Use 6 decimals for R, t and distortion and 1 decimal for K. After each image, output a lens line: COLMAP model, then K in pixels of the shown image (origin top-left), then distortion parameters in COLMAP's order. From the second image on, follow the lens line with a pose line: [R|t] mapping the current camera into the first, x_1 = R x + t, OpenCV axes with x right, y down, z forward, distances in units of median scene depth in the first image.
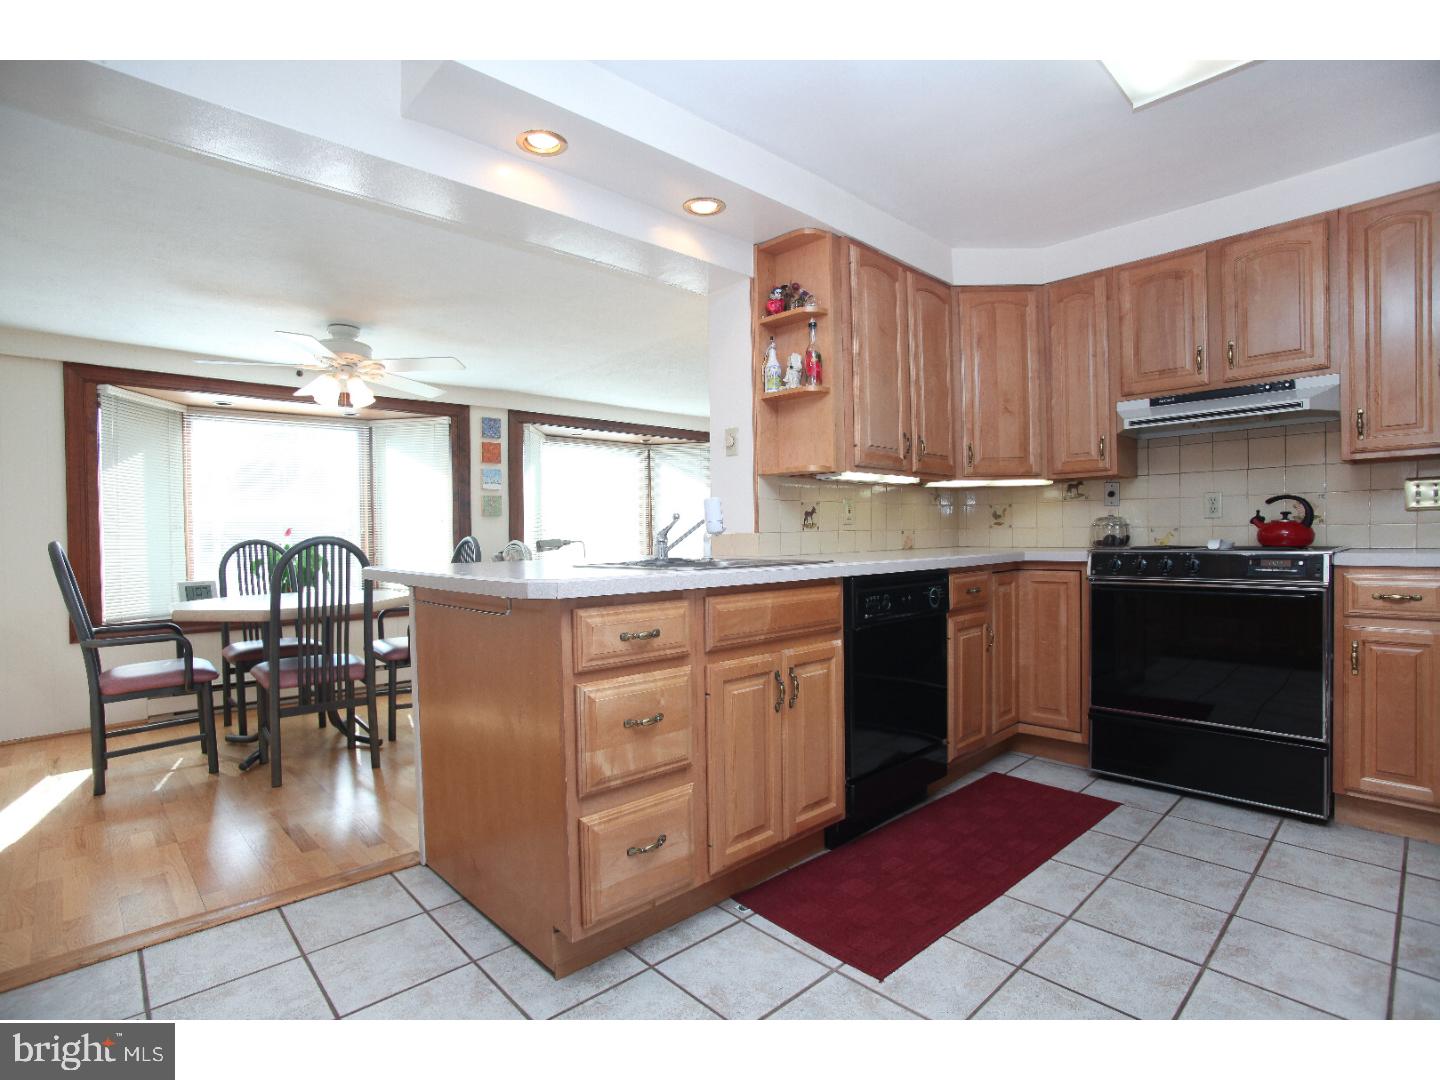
lens RADIAL K [[700.2, 0, 721.9], [0, 700.2, 538.4], [0, 0, 1]] dist [-0.033088, 0.000084]
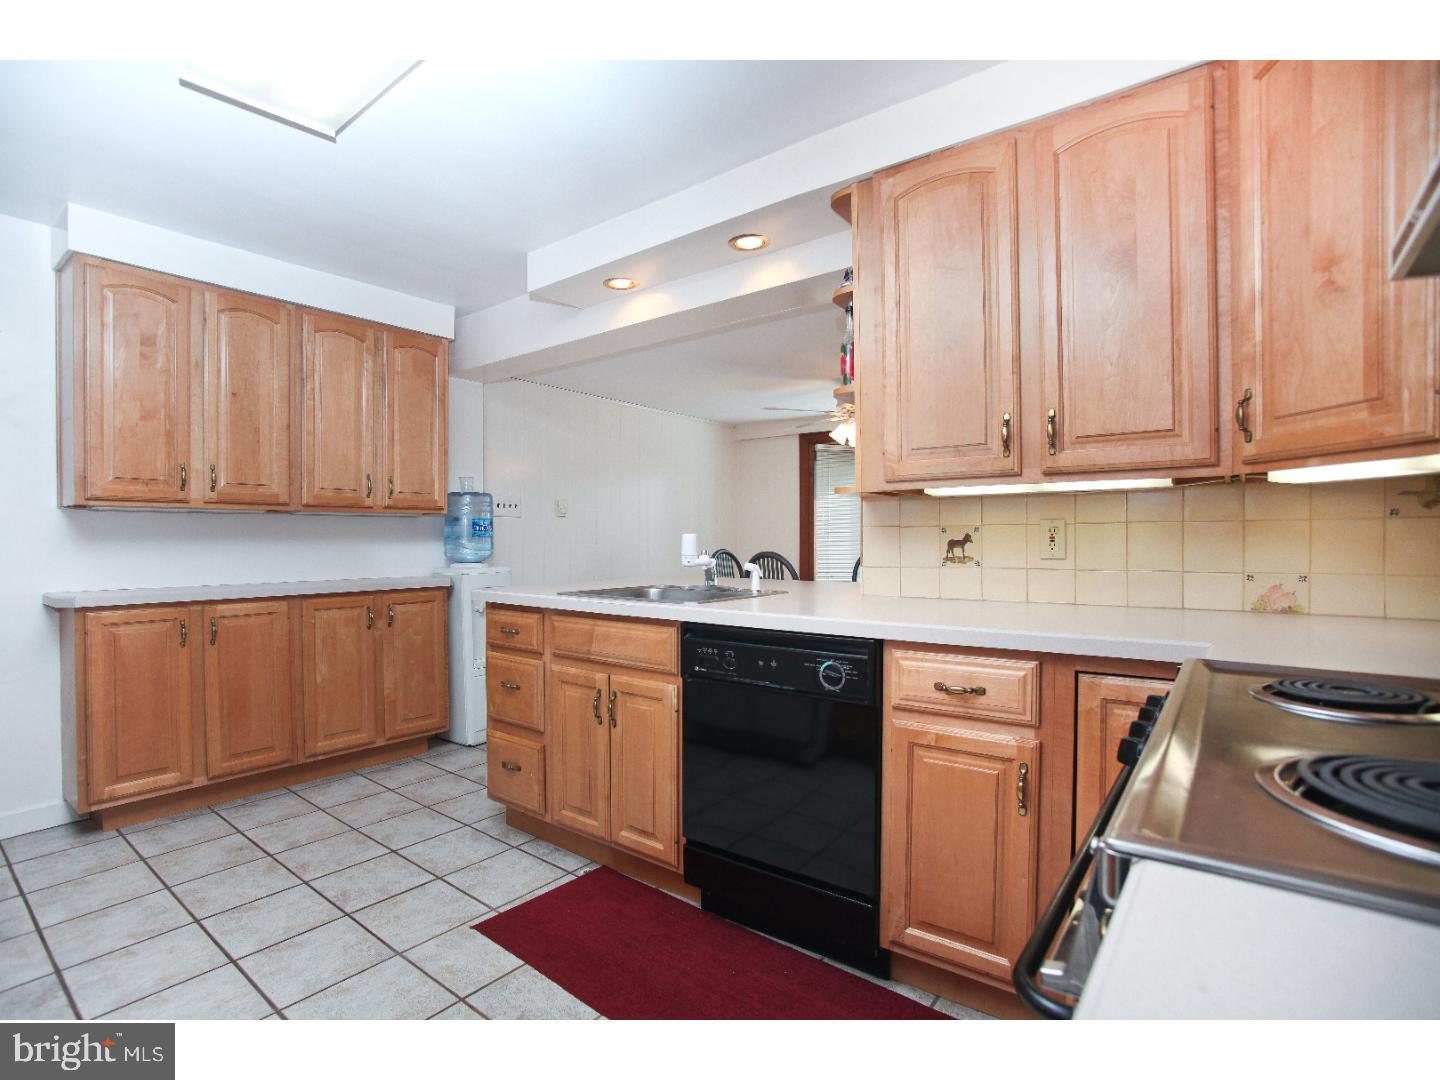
lens RADIAL K [[700.2, 0, 713.2], [0, 700.2, 542.1], [0, 0, 1]] dist [-0.033088, 0.000084]
pose [[0.154703, 0.020685, -0.987744, 0.789590], [-0.003156, 0.999786, 0.020443, -0.049678], [0.987956, -0.000046, 0.154735, 0.637755]]
